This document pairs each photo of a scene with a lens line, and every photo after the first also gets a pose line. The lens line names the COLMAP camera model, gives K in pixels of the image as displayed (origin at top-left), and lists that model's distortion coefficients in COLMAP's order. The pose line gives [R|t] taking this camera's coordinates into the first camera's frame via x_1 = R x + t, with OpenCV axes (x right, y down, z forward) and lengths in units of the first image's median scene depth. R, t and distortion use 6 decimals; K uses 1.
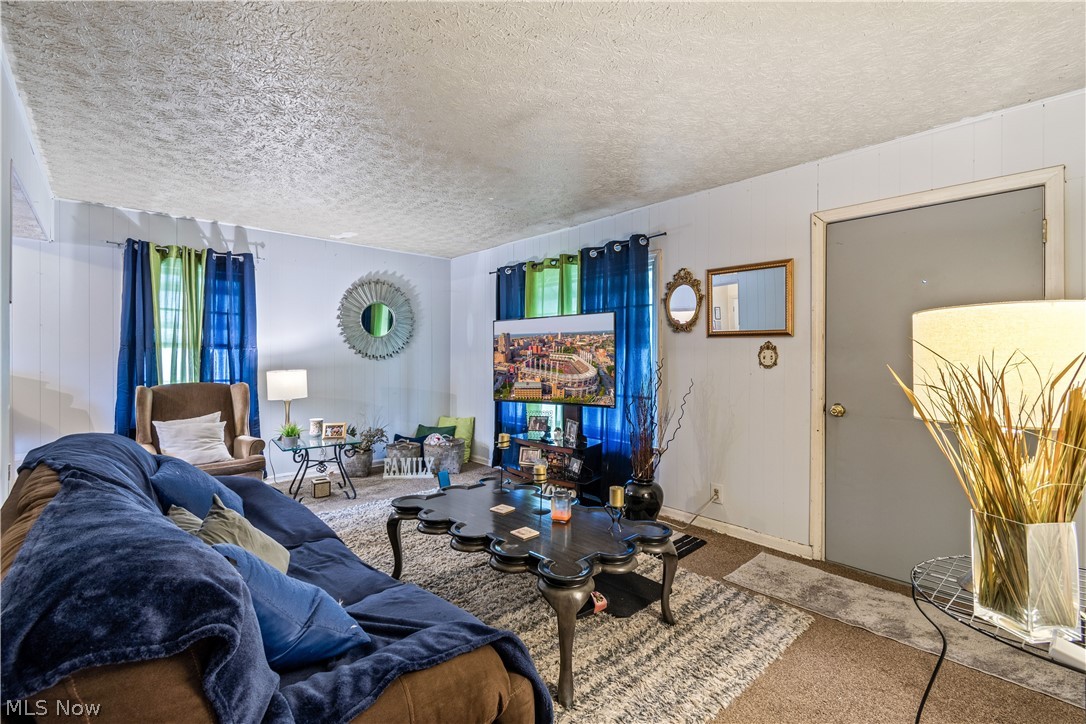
lens RADIAL K [[472.8, 0, 542.8], [0, 472.8, 352.1], [0, 0, 1]] dist [0.002705, -0.000927]
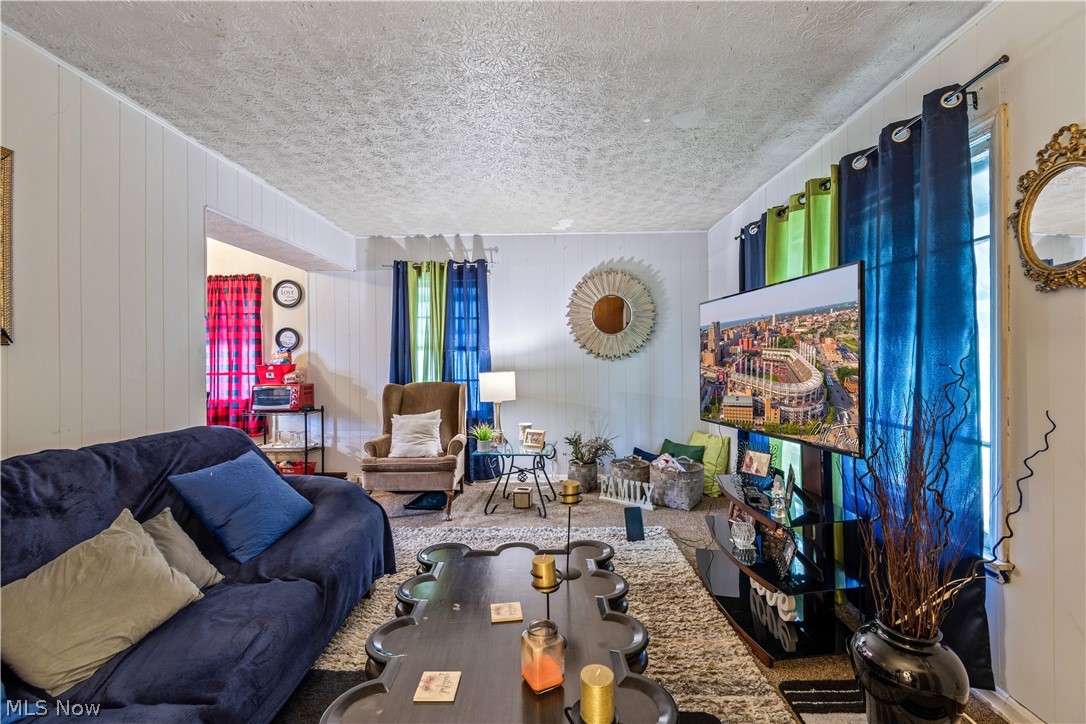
lens RADIAL K [[472.8, 0, 559.7], [0, 472.8, 355.0], [0, 0, 1]] dist [0.002705, -0.000927]
pose [[0.728390, -0.011125, -0.685072, 0.227706], [0.015496, 0.999880, 0.000238, 0.005575], [0.684987, -0.010790, 0.728475, 0.372914]]
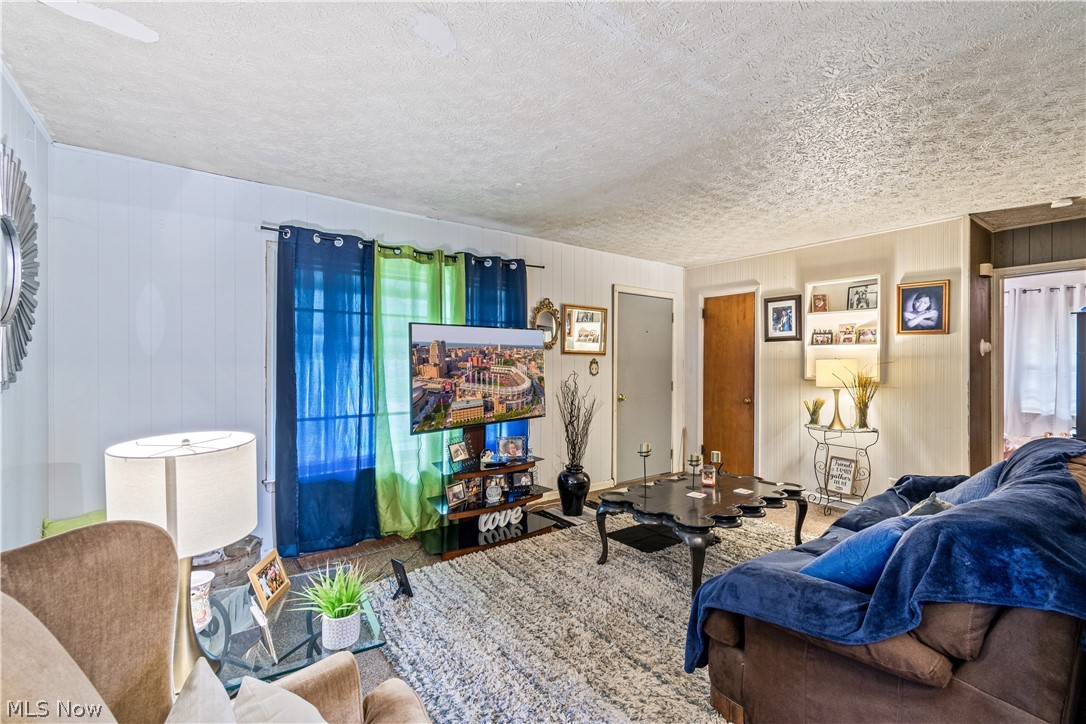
lens RADIAL K [[472.8, 0, 549.6], [0, 472.8, 368.8], [0, 0, 1]] dist [0.002705, -0.000927]
pose [[0.094651, -0.003677, 0.995504, -0.842052], [0.001124, 0.999993, 0.003587, 0.005189], [-0.995510, 0.000780, 0.094655, 0.769934]]
